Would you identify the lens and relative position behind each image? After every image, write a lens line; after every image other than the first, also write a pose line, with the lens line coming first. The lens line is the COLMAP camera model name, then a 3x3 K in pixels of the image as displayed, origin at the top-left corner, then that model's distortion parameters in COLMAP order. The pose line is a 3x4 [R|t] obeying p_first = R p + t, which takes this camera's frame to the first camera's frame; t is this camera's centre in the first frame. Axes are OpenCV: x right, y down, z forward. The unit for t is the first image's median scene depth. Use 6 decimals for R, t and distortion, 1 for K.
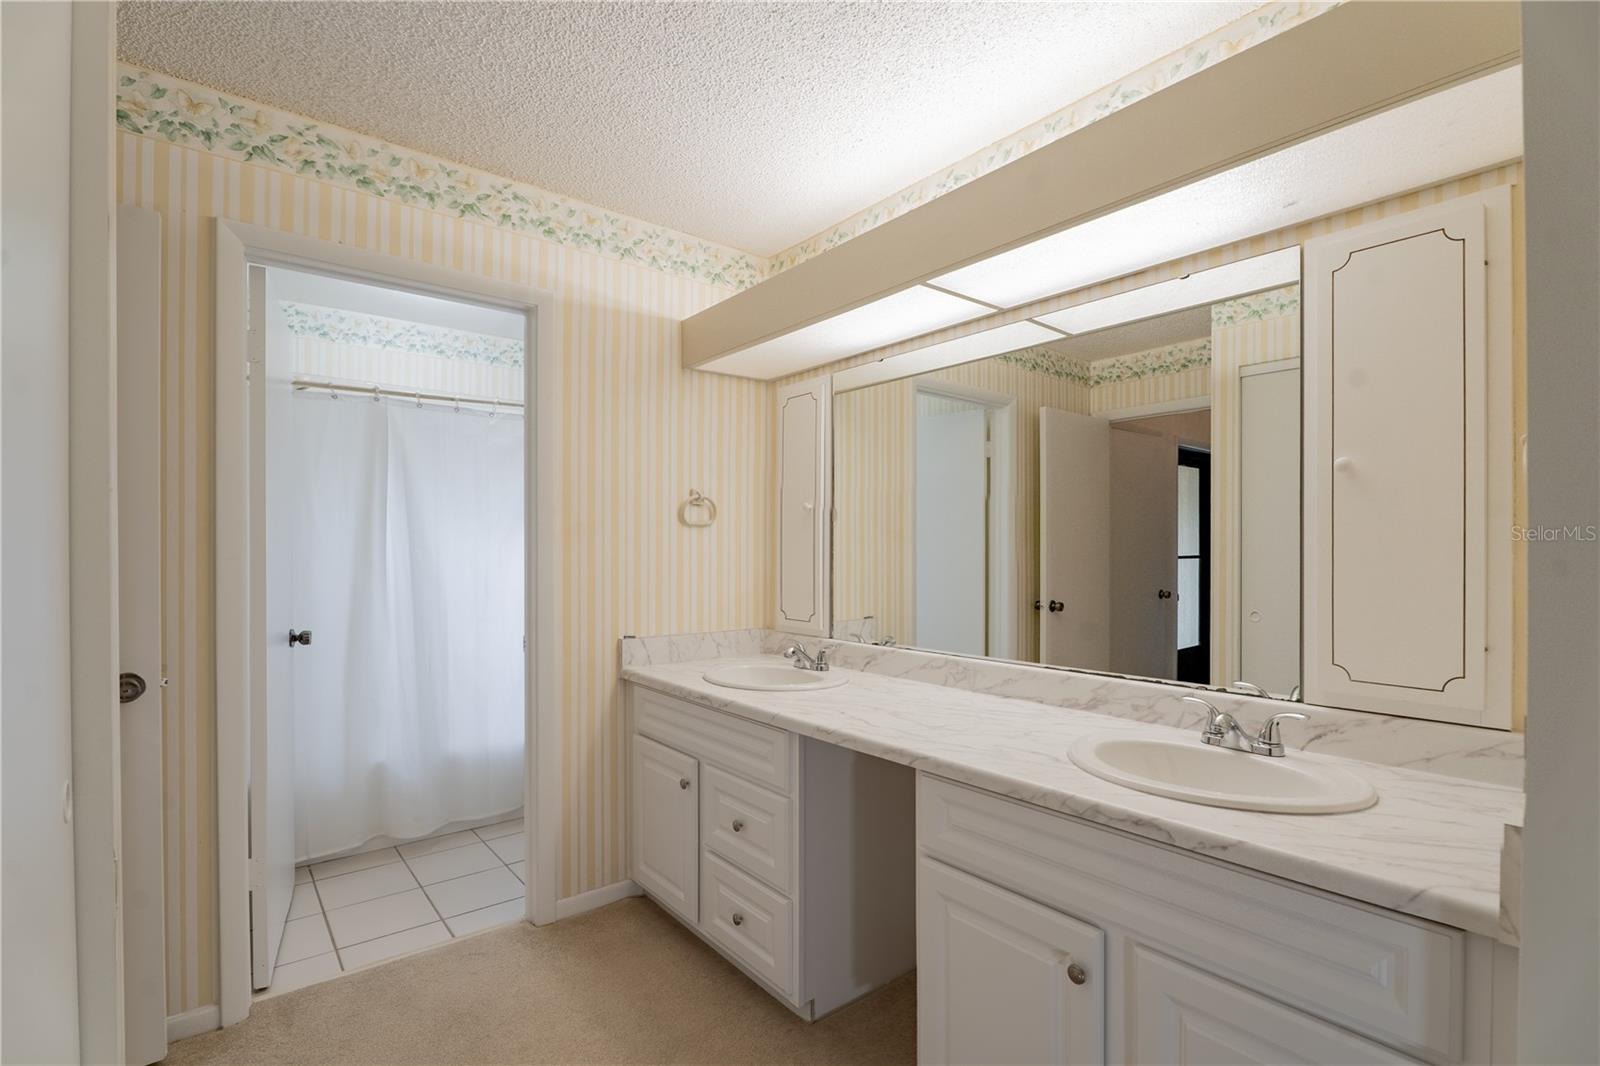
lens RADIAL K [[739.6, 0, 799.4], [0, 739.6, 547.7], [0, 0, 1]] dist [-0.011488, -0.000003]
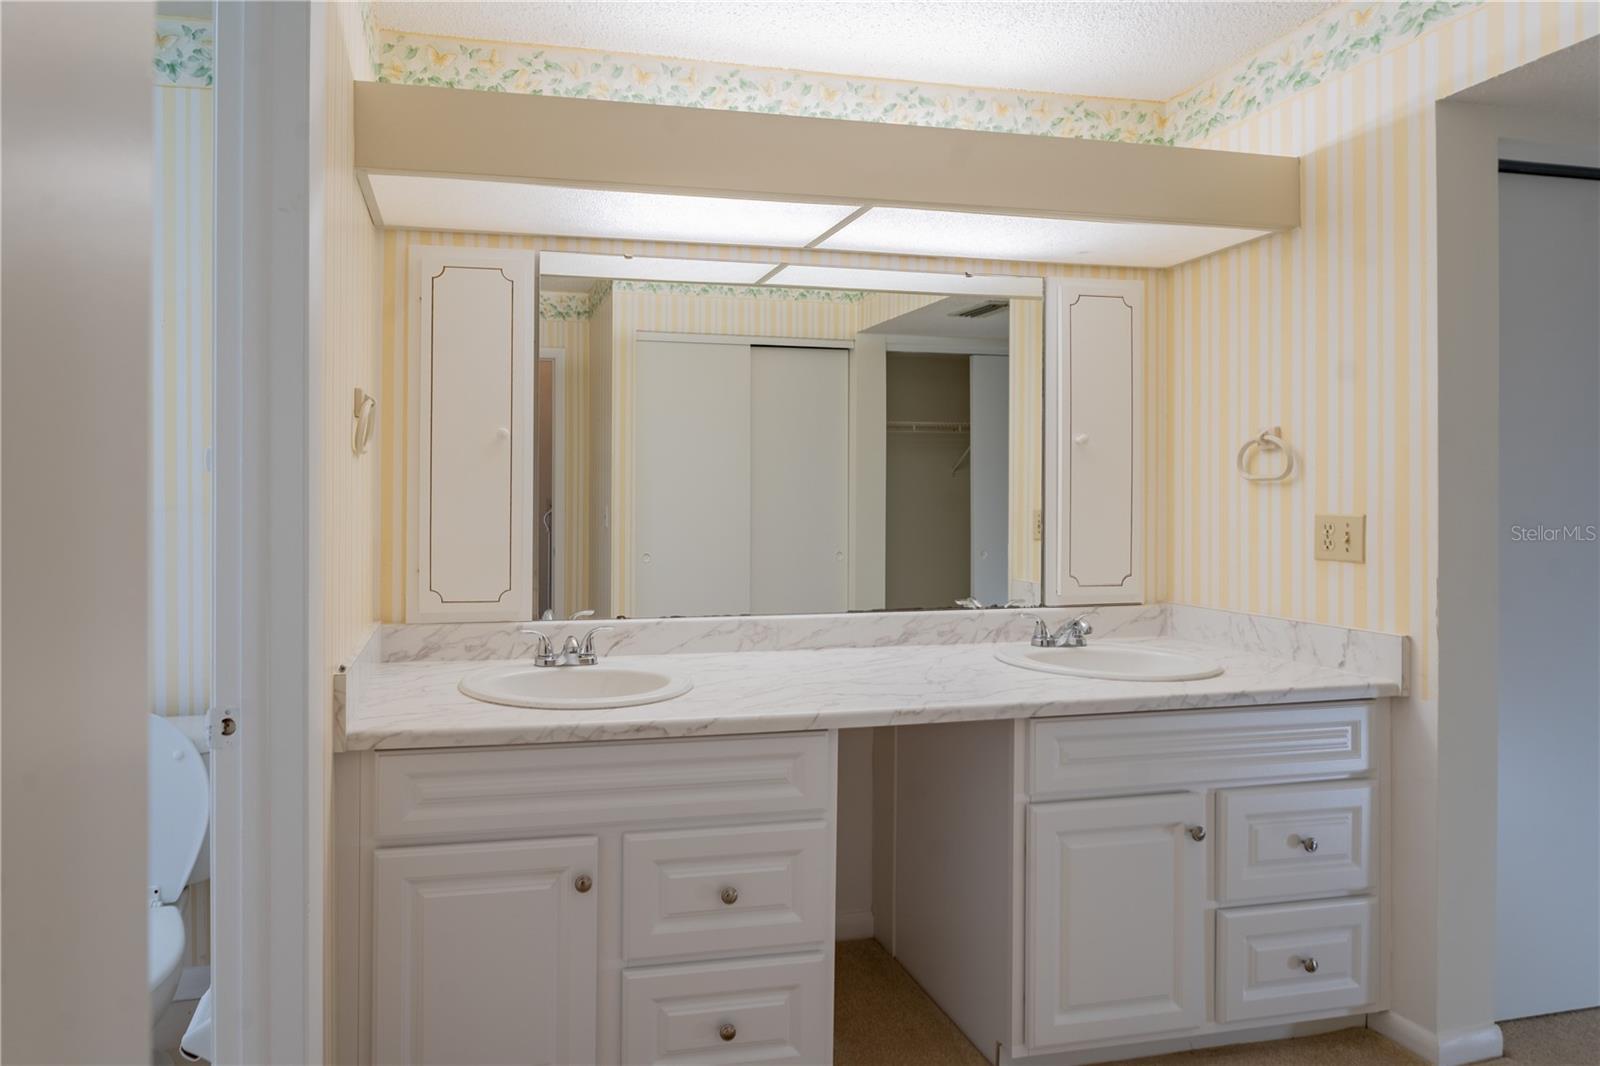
lens RADIAL K [[775.1, 0, 792.7], [0, 775.1, 485.1], [0, 0, 1]] dist [-0.003038, 0.000204]
pose [[0.482723, 0.012638, 0.875682, -0.659798], [-0.004088, 0.999917, -0.012177, -0.000151], [-0.875764, 0.002298, 0.482735, 0.563604]]
